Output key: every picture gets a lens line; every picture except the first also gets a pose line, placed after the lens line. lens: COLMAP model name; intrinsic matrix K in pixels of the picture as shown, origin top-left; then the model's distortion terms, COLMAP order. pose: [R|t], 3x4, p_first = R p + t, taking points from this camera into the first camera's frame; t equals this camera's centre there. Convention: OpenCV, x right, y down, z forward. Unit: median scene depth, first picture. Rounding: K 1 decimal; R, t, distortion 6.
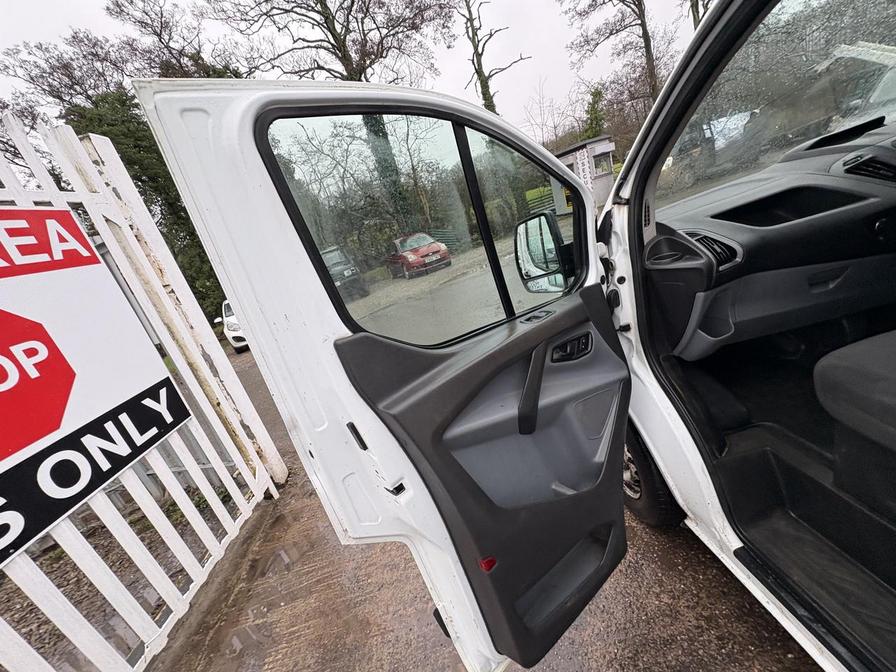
lens RADIAL K [[355.7, 0, 448.8], [0, 355.7, 336.7], [0, 0, 1]] dist [0.001087, -0.000641]
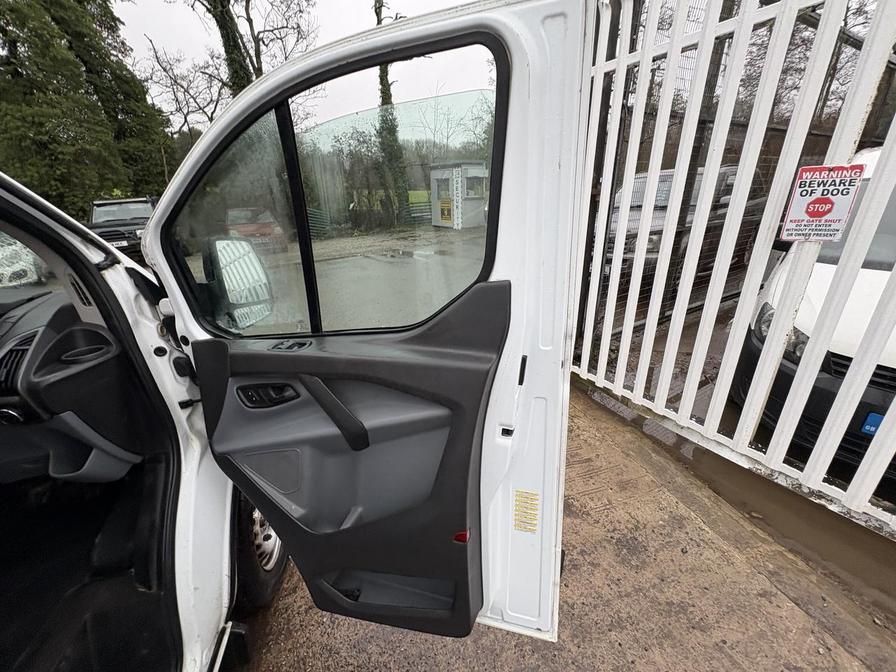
lens RADIAL K [[355.7, 0, 448.1], [0, 355.7, 336.6], [0, 0, 1]] dist [0.001087, -0.000641]
pose [[0.956213, 0.177500, 0.232704, 2.320697], [-0.186092, 0.982413, 0.015324, -0.809542], [-0.225892, -0.057957, 0.972427, 0.077291]]
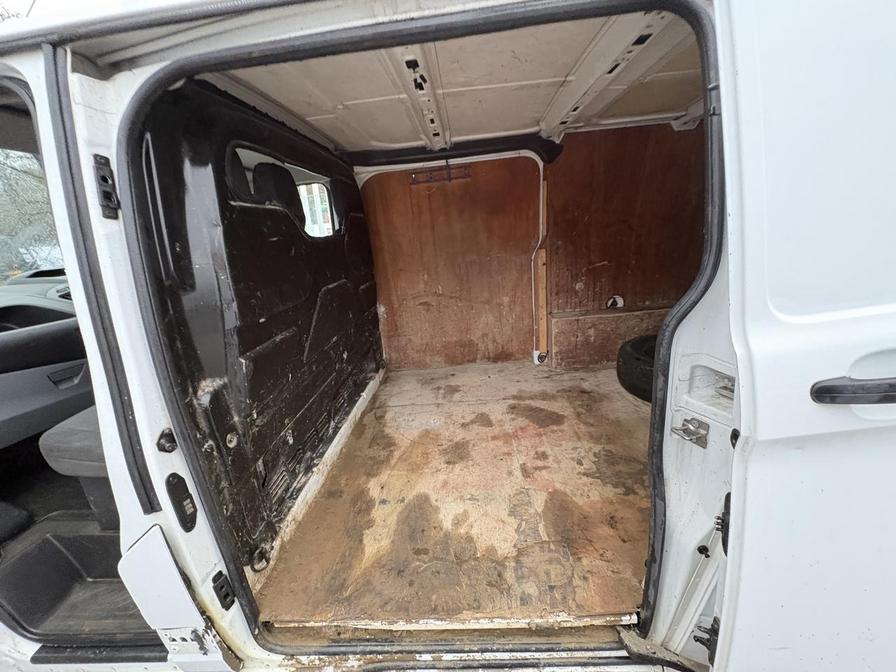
lens RADIAL K [[355.7, 0, 447.1], [0, 355.7, 334.2], [0, 0, 1]] dist [0.001087, -0.000641]
pose [[0.146051, 0.003830, 0.989270, 0.021021], [0.336900, 0.940026, -0.053378, 0.188778], [-0.930144, 0.341081, 0.136001, -0.401613]]
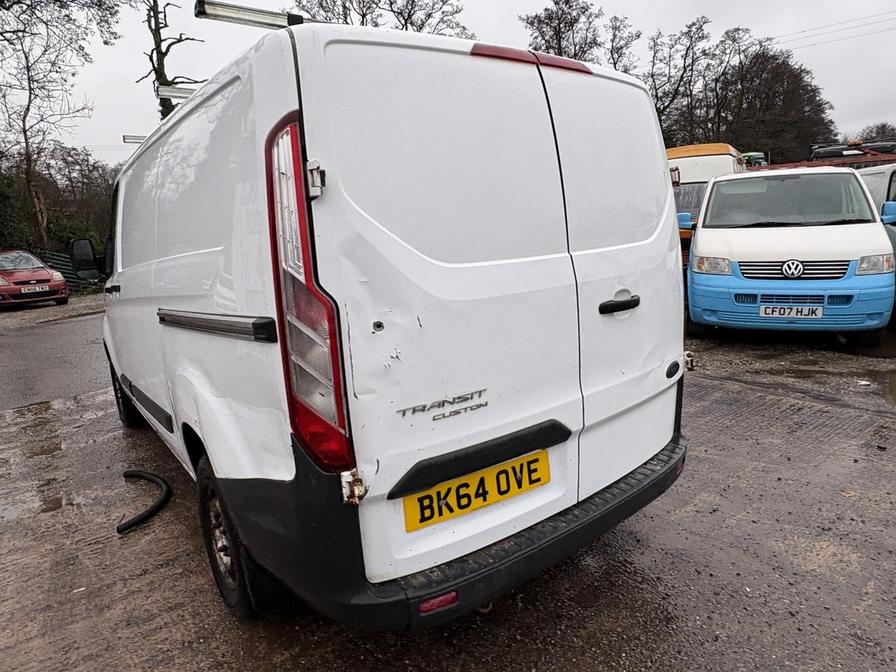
lens RADIAL K [[547.3, 0, 449.0], [0, 547.3, 334.4], [0, 0, 1]] dist [-0.002825, 0.002765]
pose [[0.822609, 0.140463, 0.550985, 0.401699], [-0.014811, 0.973972, -0.226184, 0.880526], [-0.568414, 0.177901, 0.803279, -2.753623]]
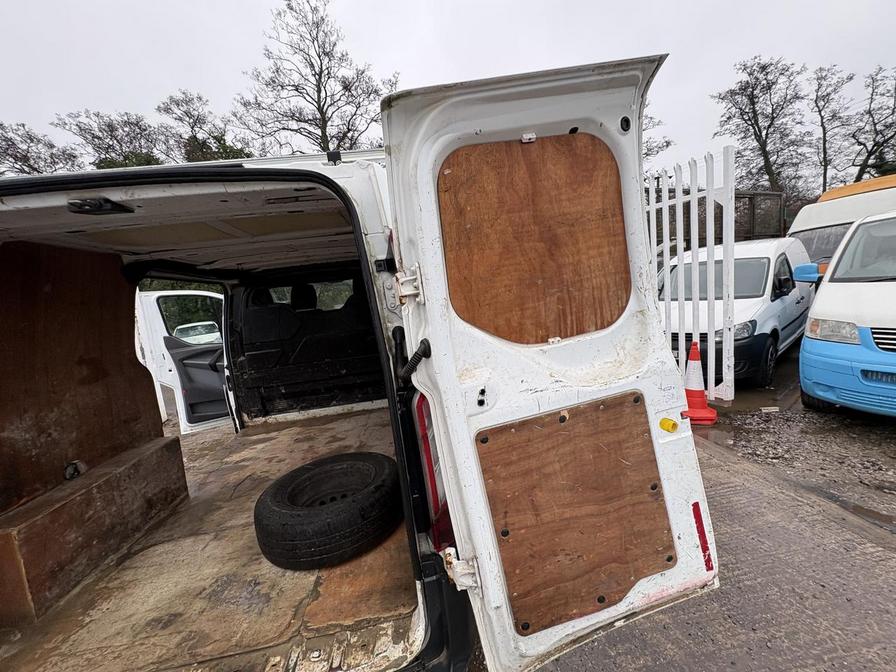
lens RADIAL K [[355.7, 0, 447.3], [0, 355.7, 336.3], [0, 0, 1]] dist [0.001087, -0.000641]
pose [[0.981845, 0.181150, 0.056263, 1.980933], [-0.166745, 0.965657, -0.199257, 0.201150], [-0.090426, 0.186257, 0.978331, -2.564904]]
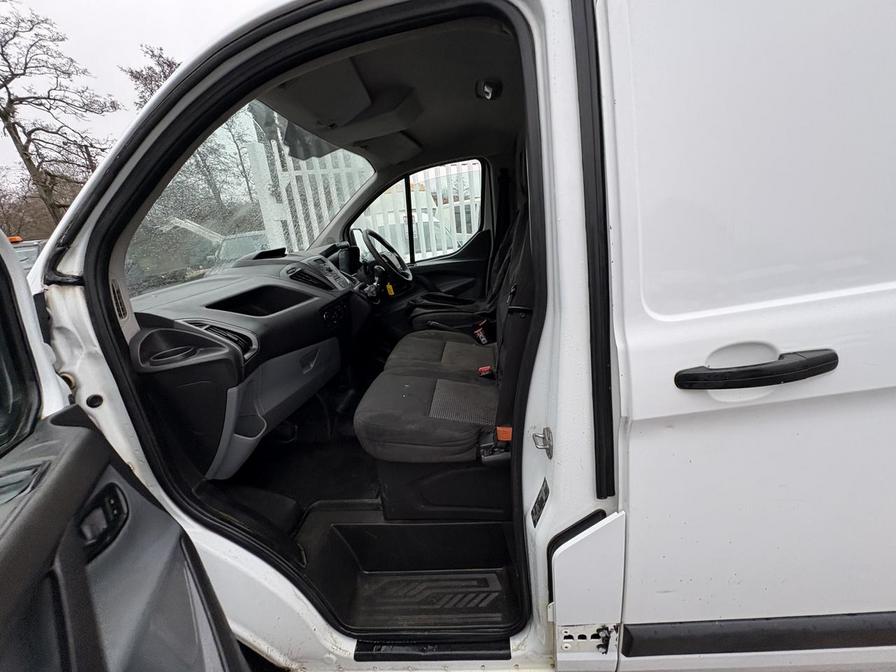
lens RADIAL K [[355.7, 0, 447.5], [0, 355.7, 336.1], [0, 0, 1]] dist [0.001087, -0.000641]
pose [[0.182124, -0.020415, 0.983064, -0.011809], [0.358752, 0.932244, -0.047103, -0.015561], [-0.915493, 0.361254, 0.177108, 0.302174]]
